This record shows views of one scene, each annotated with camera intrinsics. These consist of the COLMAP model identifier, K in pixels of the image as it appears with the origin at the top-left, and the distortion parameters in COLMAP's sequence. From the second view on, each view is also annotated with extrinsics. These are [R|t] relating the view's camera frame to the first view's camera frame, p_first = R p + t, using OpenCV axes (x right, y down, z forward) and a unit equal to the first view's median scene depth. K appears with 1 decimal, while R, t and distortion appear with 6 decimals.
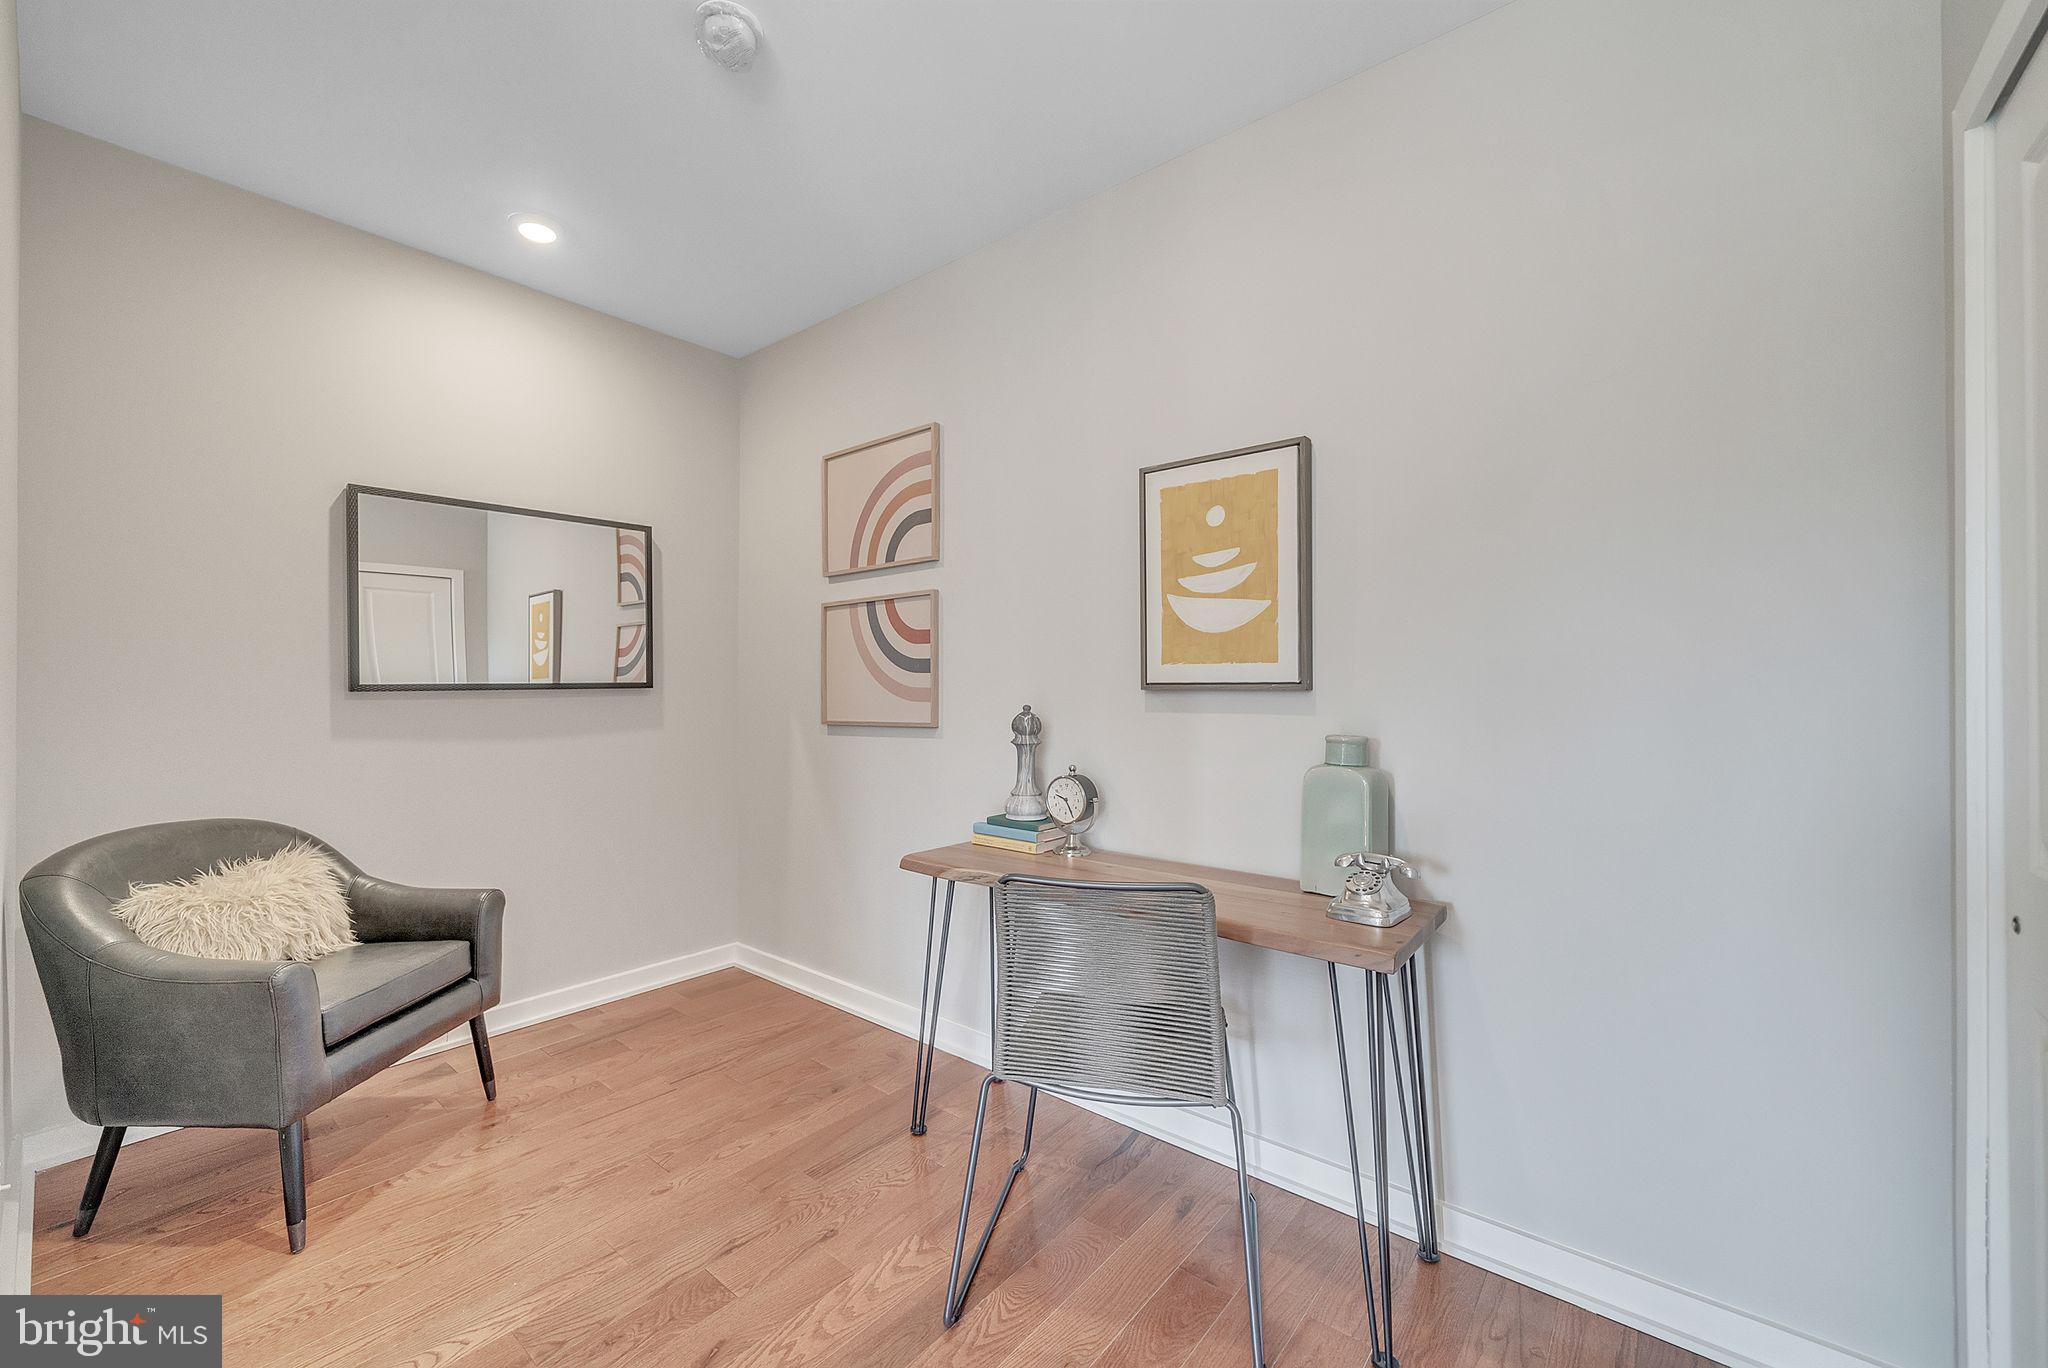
lens RADIAL K [[809.2, 0, 1011.1], [0, 809.2, 683.6], [0, 0, 1]] dist [-0.006024, -0.000071]
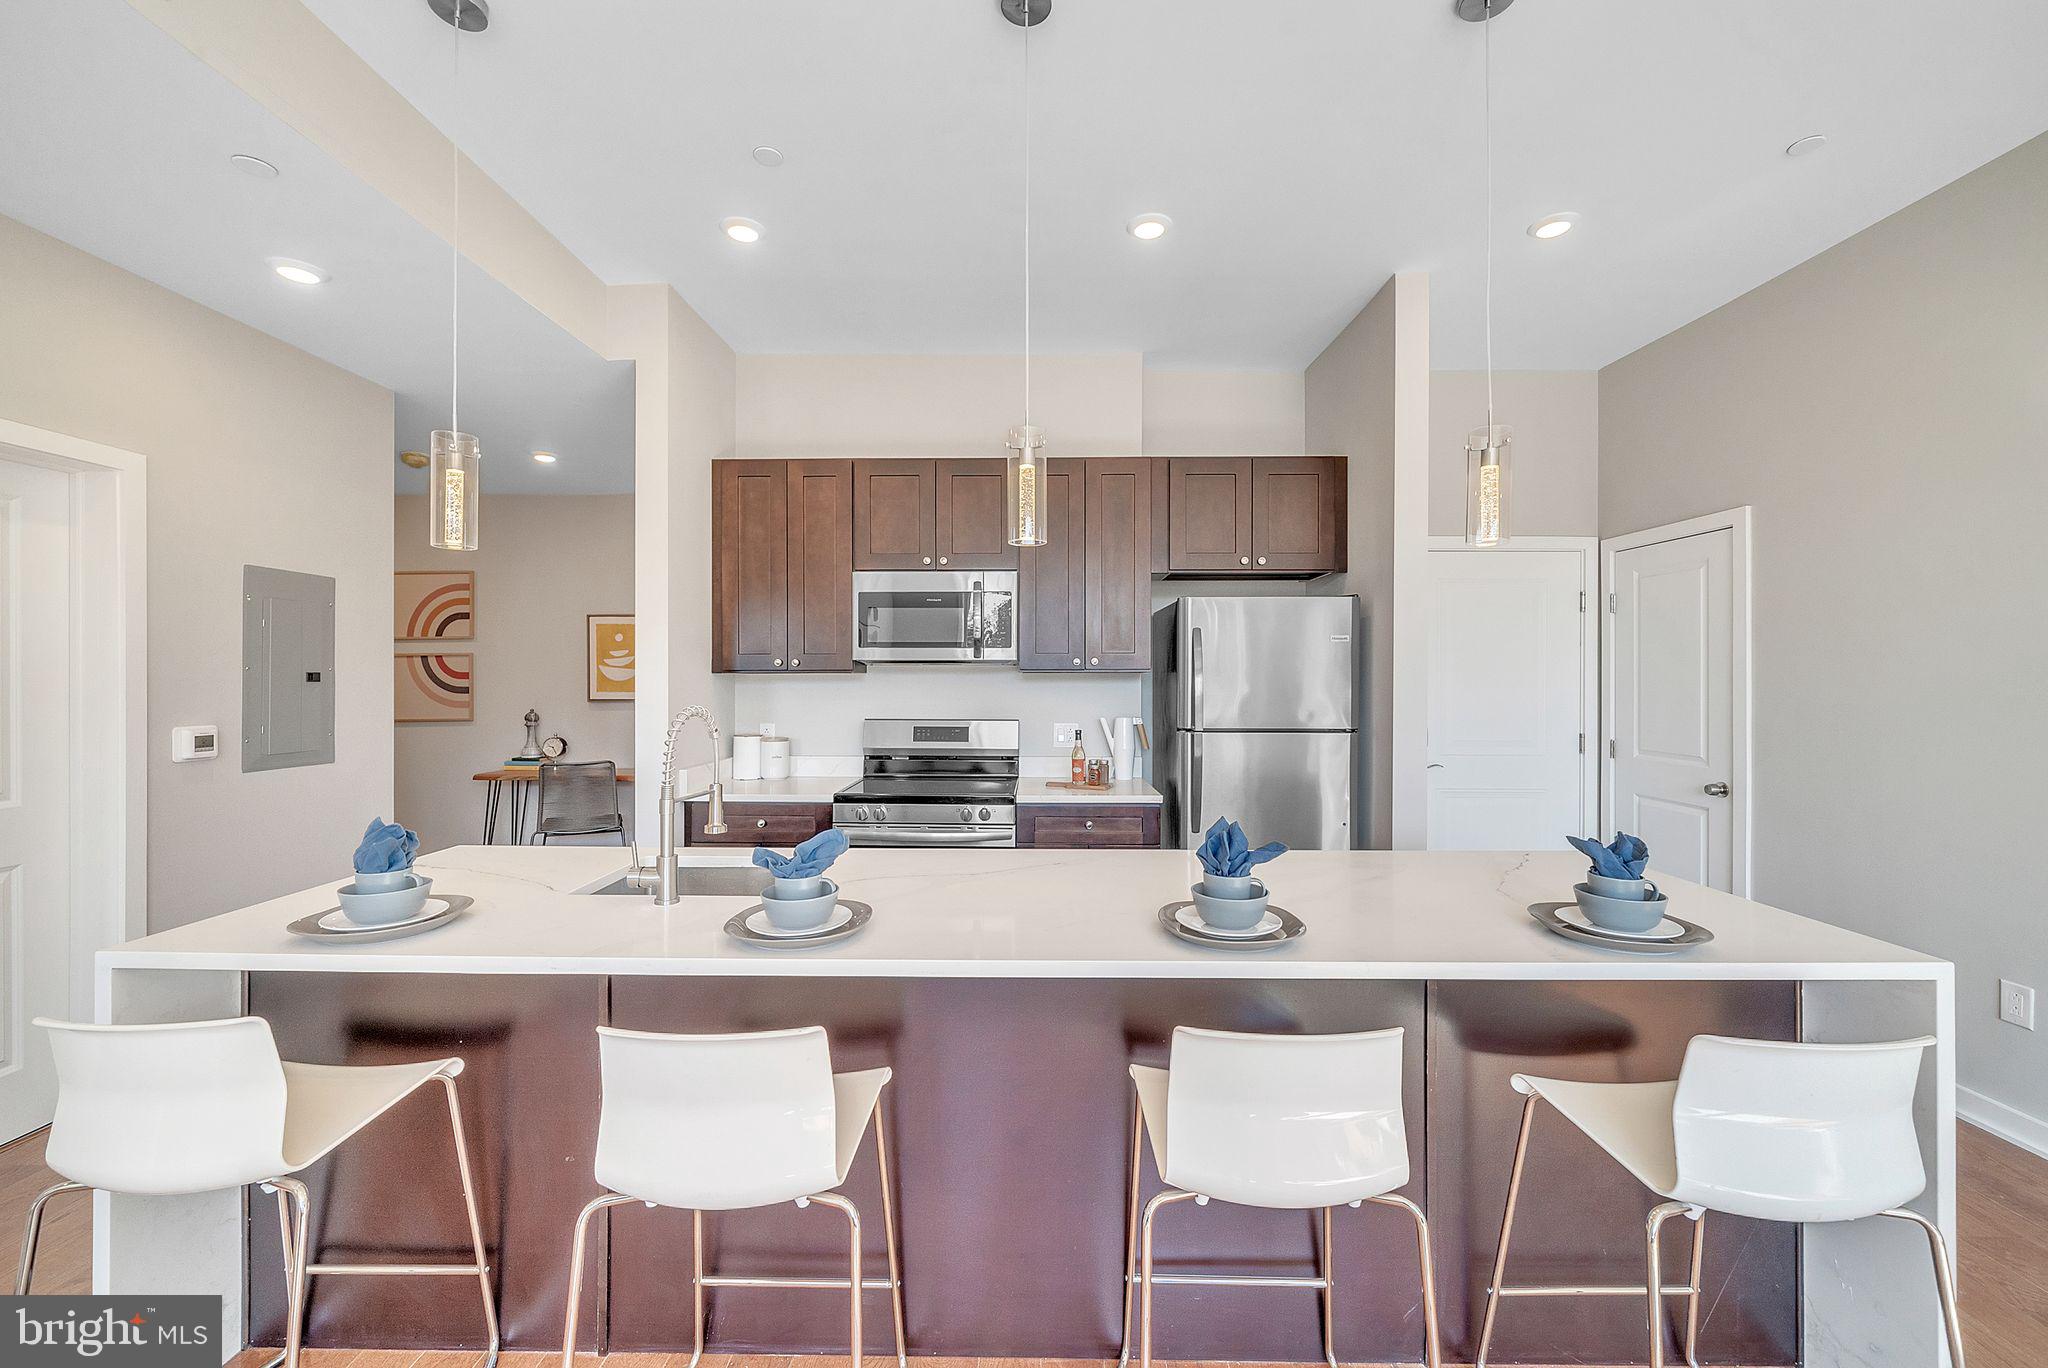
lens RADIAL K [[809.2, 0, 1031.1], [0, 809.2, 679.0], [0, 0, 1]] dist [-0.006024, -0.000071]
pose [[0.770831, 0.003113, 0.637032, -0.360094], [-0.001512, 0.999994, -0.003058, -0.055478], [-0.637038, 0.001395, 0.770831, -1.742403]]
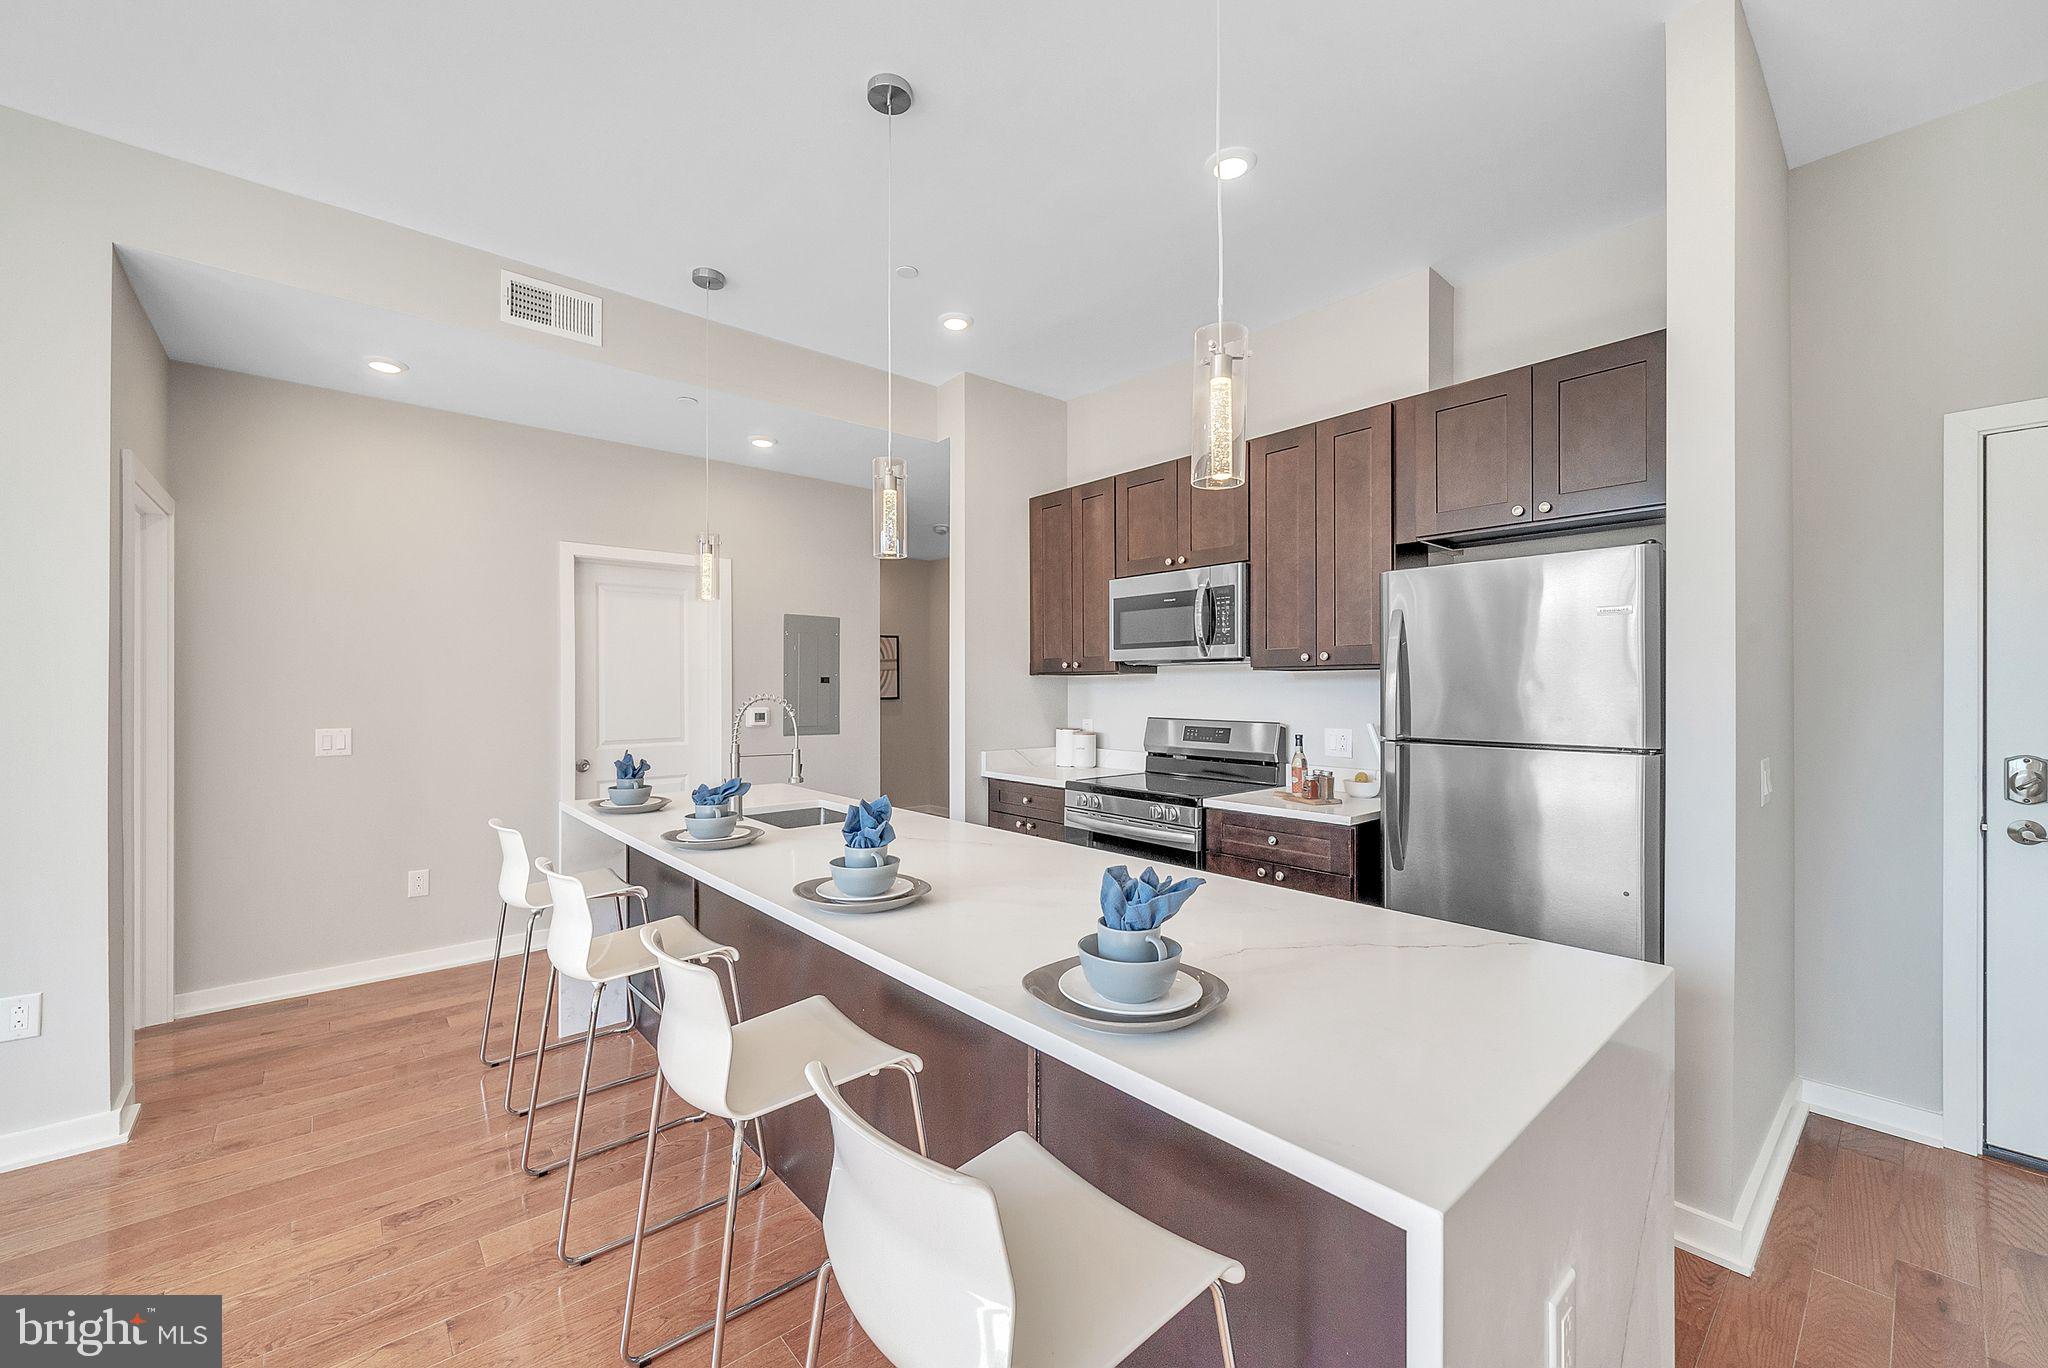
lens RADIAL K [[809.2, 0, 1022.4], [0, 809.2, 686.8], [0, 0, 1]] dist [-0.006024, -0.000071]
pose [[0.988807, 0.001178, -0.149198, 0.447038], [-0.001371, 0.999998, -0.001193, -0.041042], [0.149196, 0.001385, 0.988807, -2.025092]]
